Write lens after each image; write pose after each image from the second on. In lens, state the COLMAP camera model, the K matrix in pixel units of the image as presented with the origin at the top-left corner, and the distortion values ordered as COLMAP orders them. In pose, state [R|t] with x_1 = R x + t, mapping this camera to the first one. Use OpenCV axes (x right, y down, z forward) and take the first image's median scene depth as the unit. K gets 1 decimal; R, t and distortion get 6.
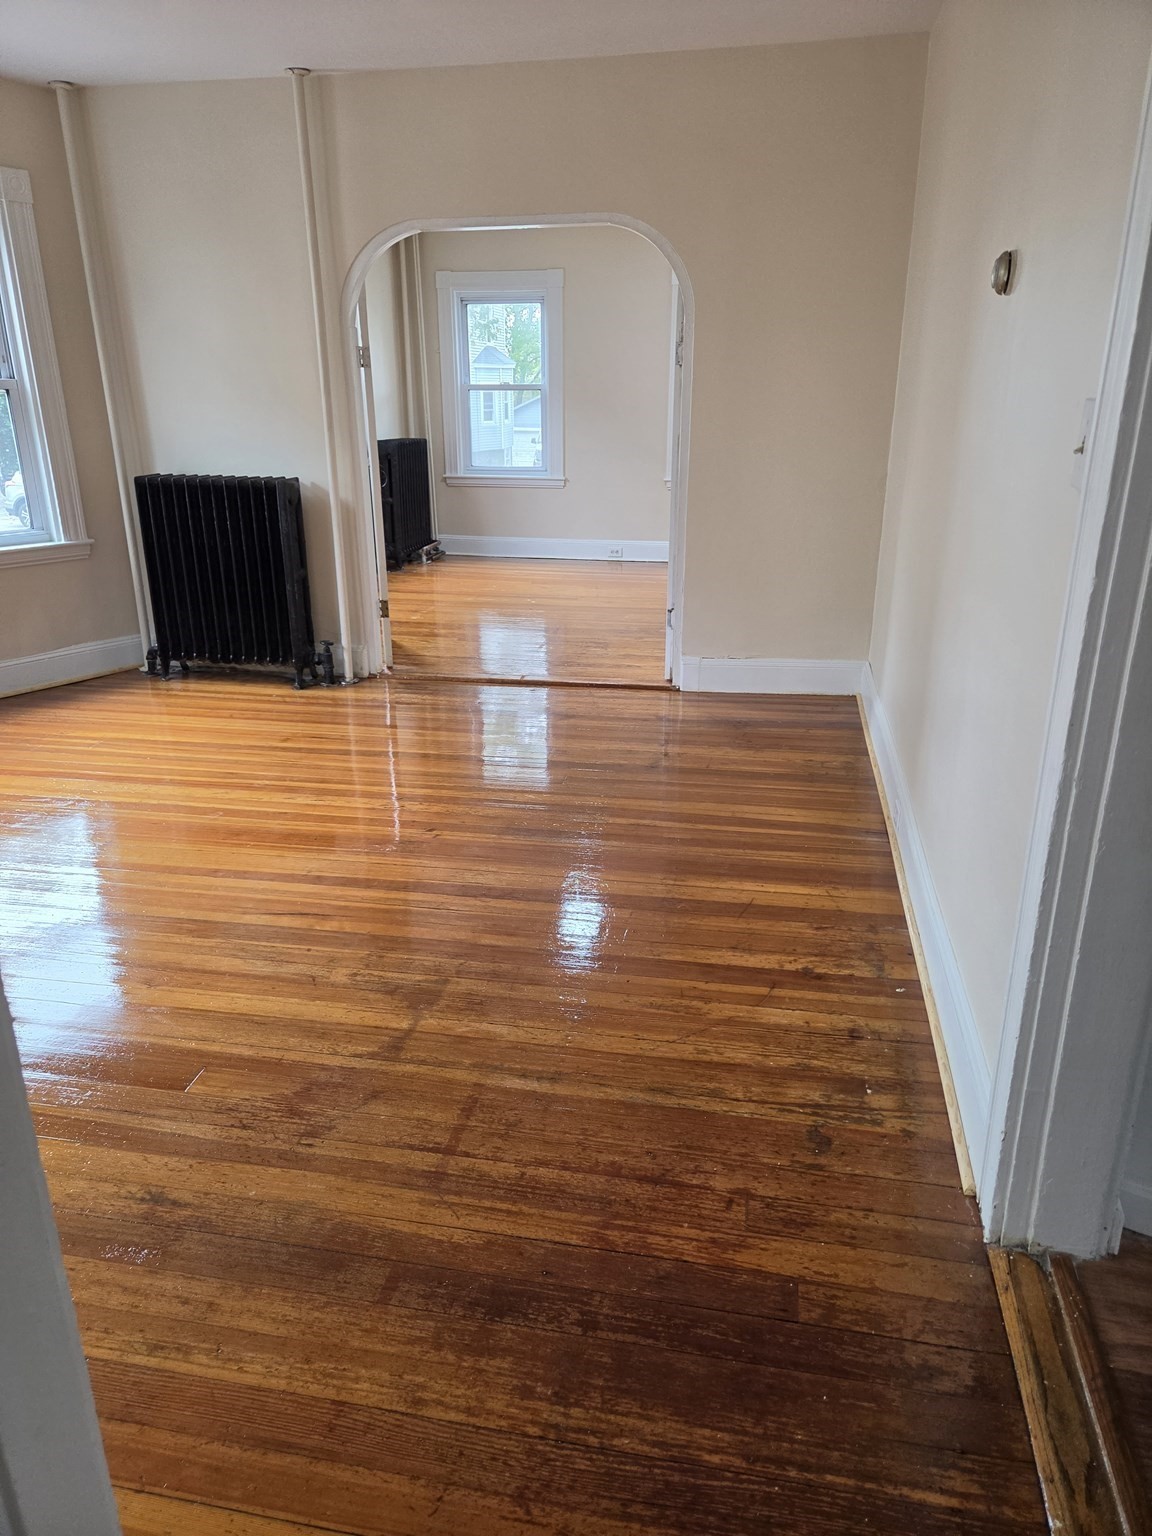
lens RADIAL K [[1028.0, 0, 573.1], [0, 1028.0, 772.8], [0, 0, 1]] dist [0.055696, -0.042398]
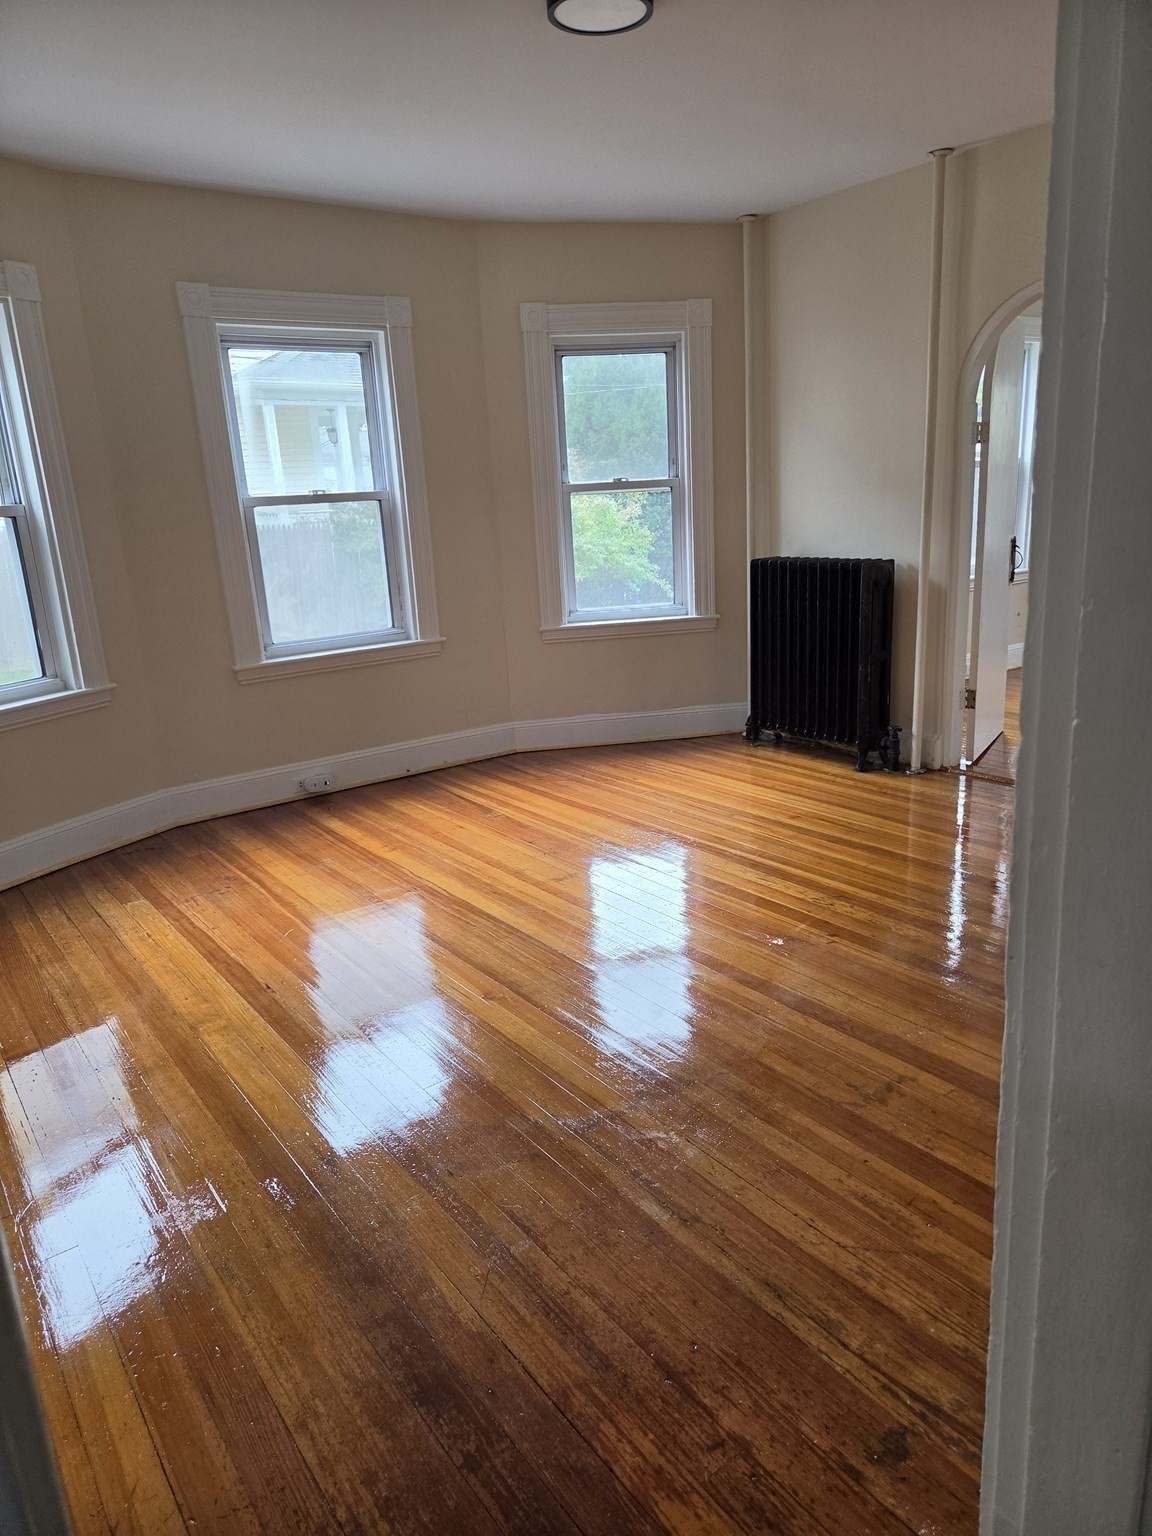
lens RADIAL K [[1028.0, 0, 579.1], [0, 1028.0, 790.1], [0, 0, 1]] dist [0.055696, -0.042398]
pose [[0.729676, 0.155614, -0.665851, 0.444910], [-0.191857, 0.981237, 0.019074, -0.070410], [0.656326, 0.113831, 0.745841, 0.214230]]
